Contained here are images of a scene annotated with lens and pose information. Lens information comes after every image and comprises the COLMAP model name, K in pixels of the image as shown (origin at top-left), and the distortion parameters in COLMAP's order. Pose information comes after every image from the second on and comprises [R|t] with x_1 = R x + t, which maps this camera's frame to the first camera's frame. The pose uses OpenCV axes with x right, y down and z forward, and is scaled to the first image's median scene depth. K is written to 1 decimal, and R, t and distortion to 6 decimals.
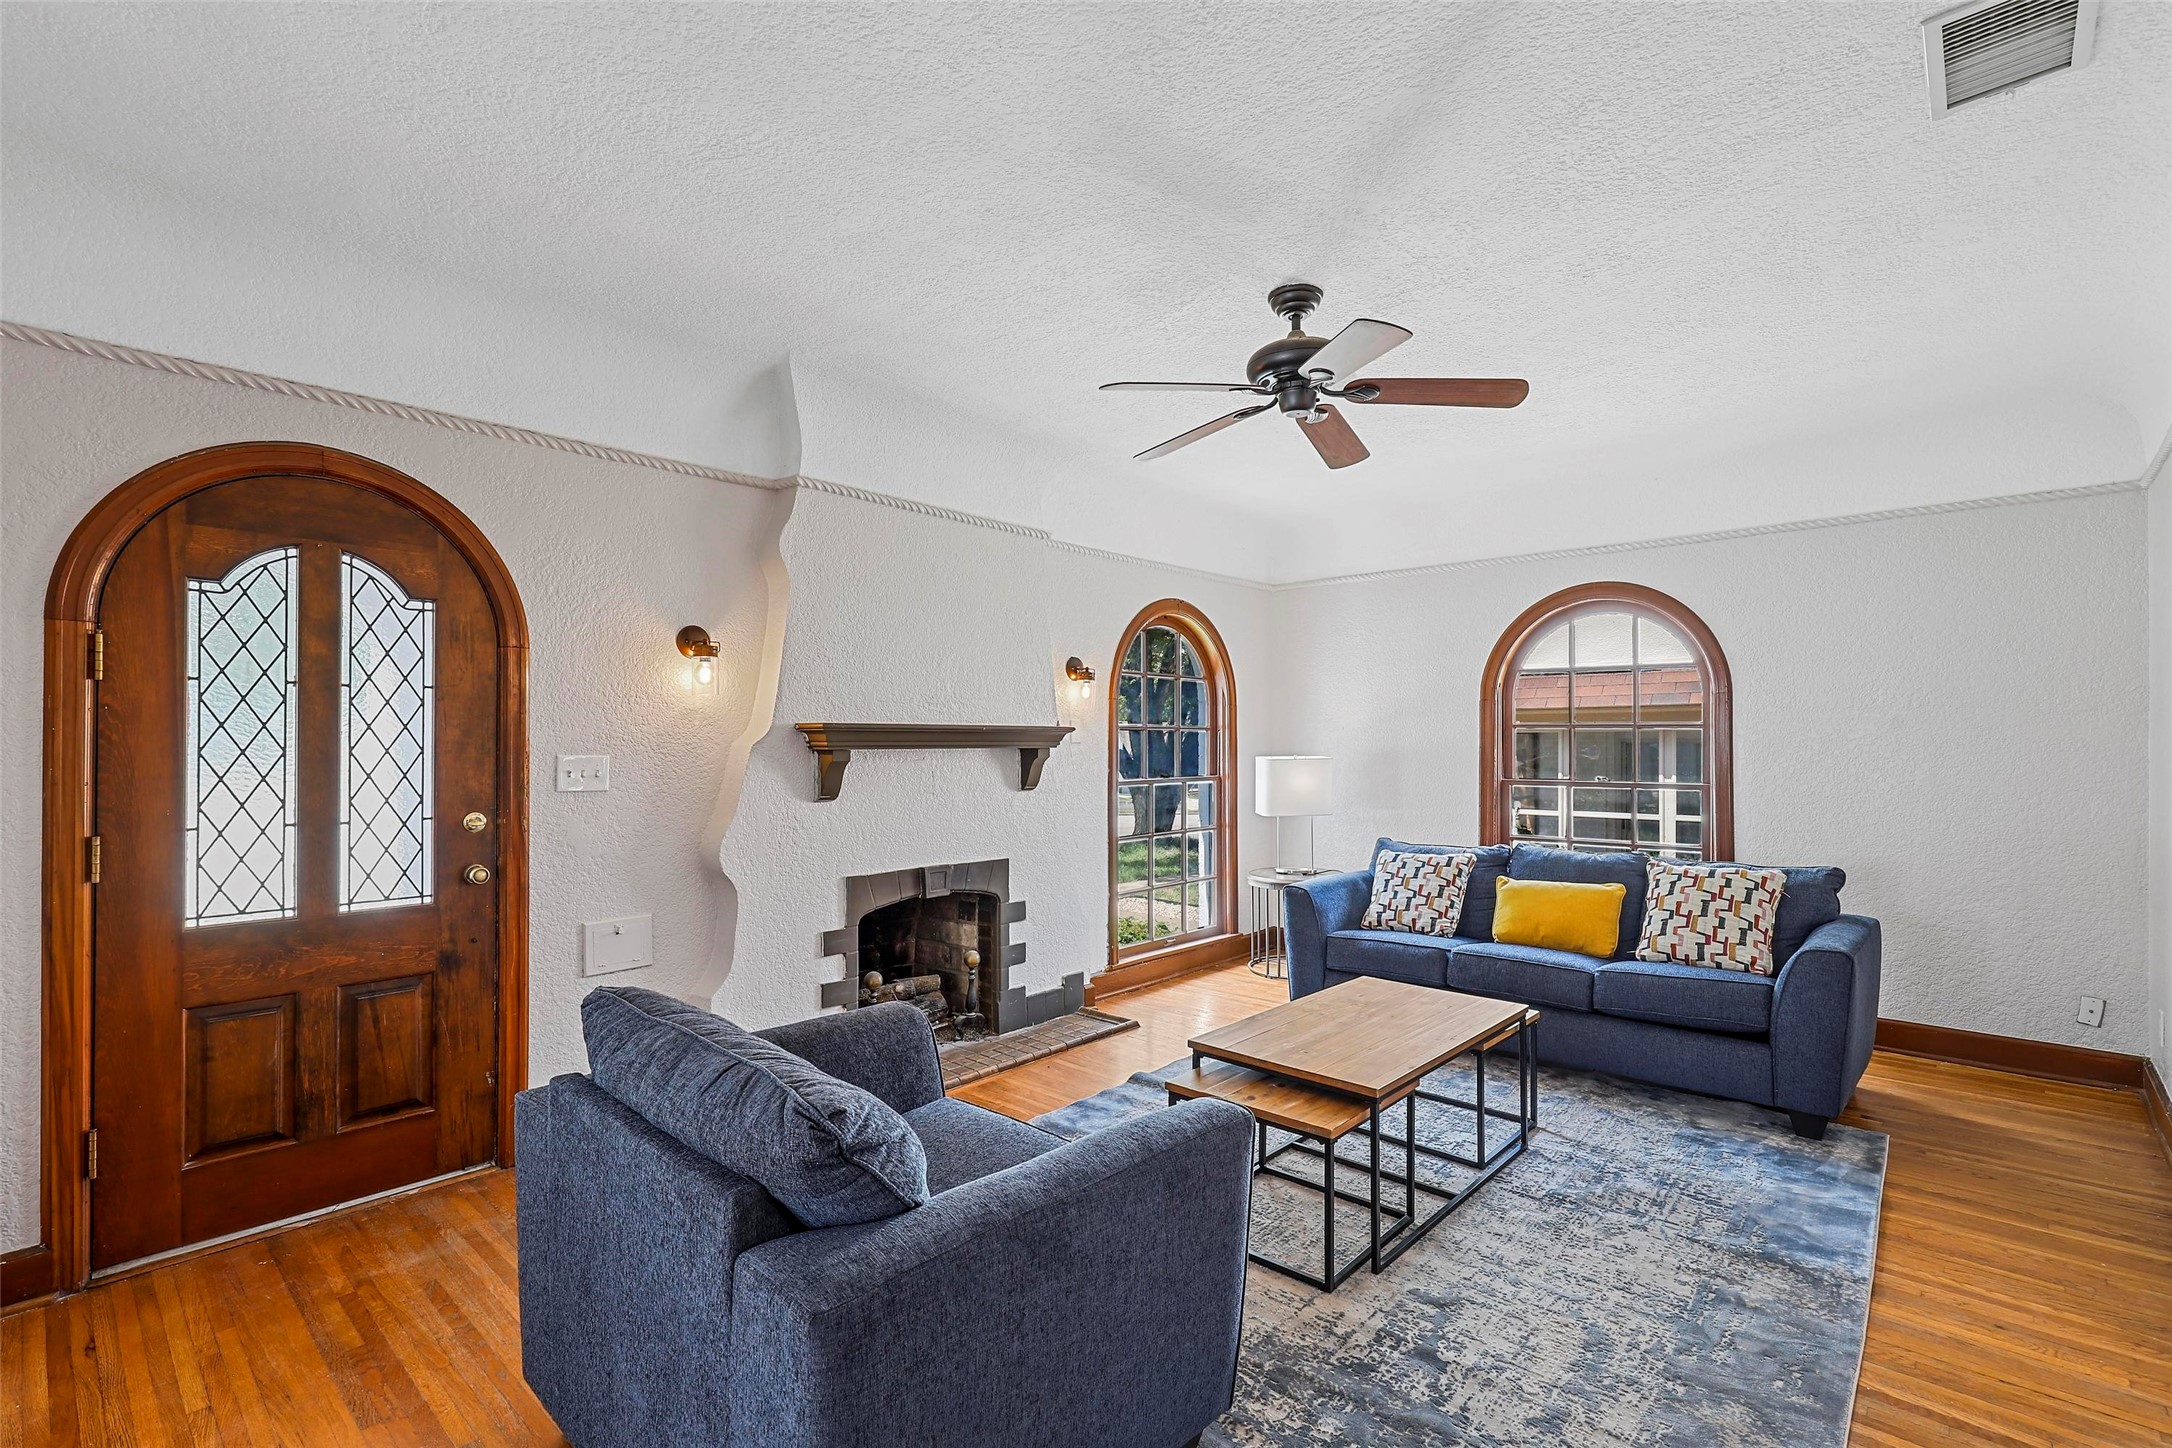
lens RADIAL K [[977.0, 0, 1077.1], [0, 977.0, 732.9], [0, 0, 1]] dist [-0.002308, -0.000102]
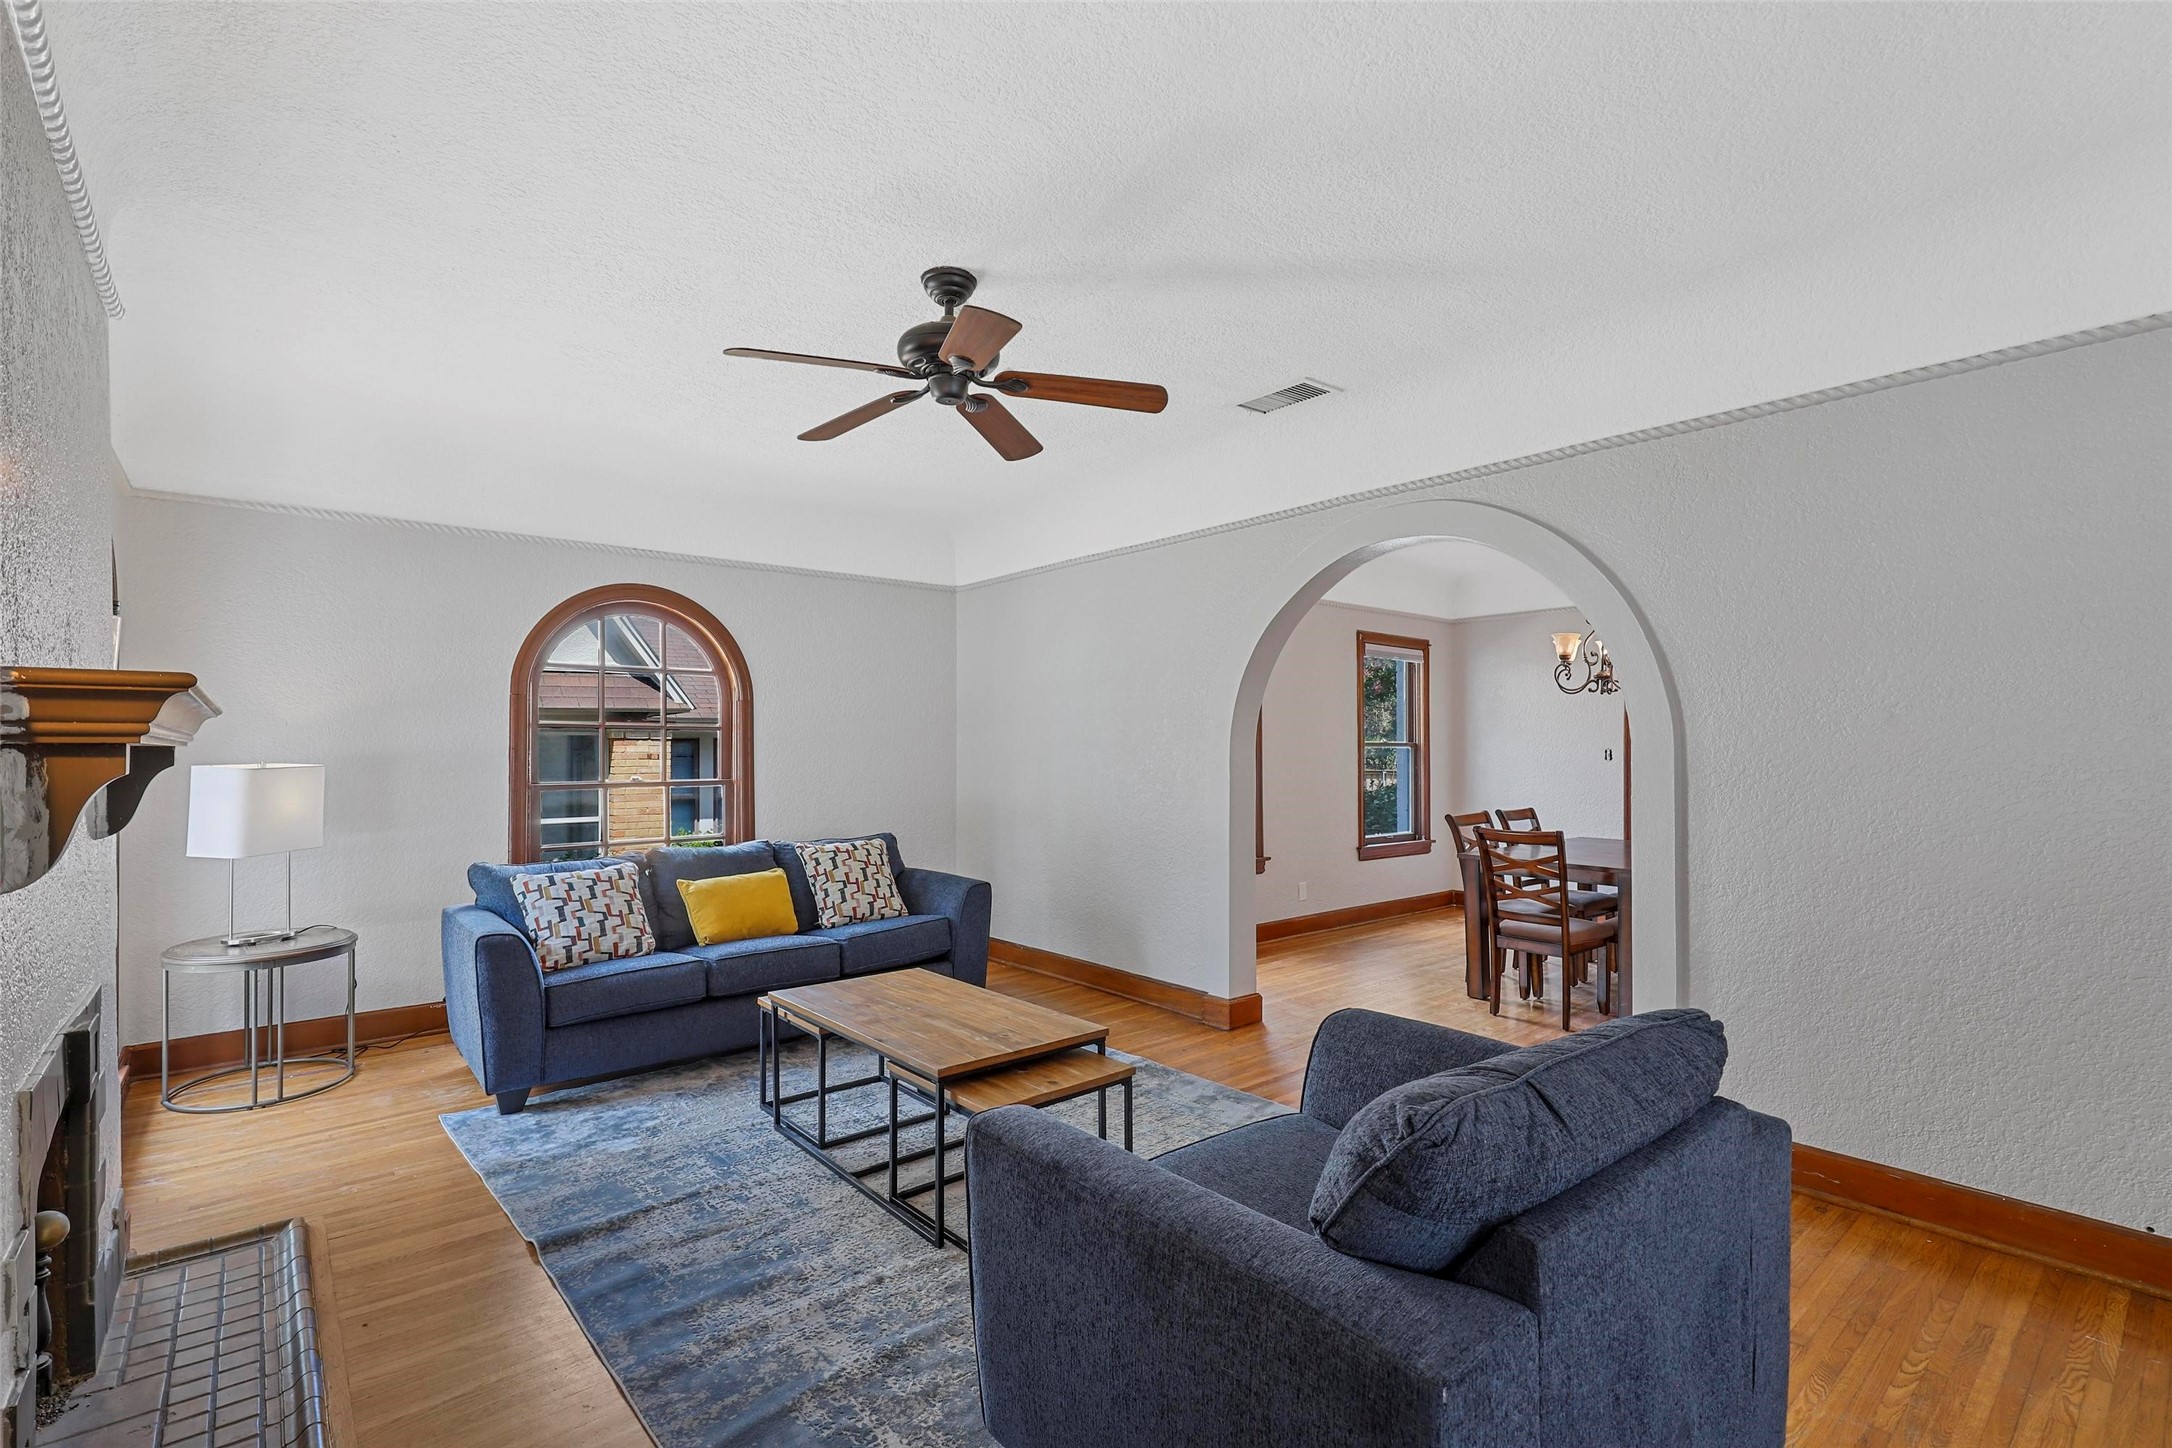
lens RADIAL K [[977.0, 0, 1077.1], [0, 977.0, 732.9], [0, 0, 1]] dist [-0.002308, -0.000102]
pose [[0.125790, 0.015751, 0.991932, -0.491132], [-0.002514, 0.999876, -0.015558, 0.016062], [-0.992054, -0.000537, 0.125814, 0.503257]]
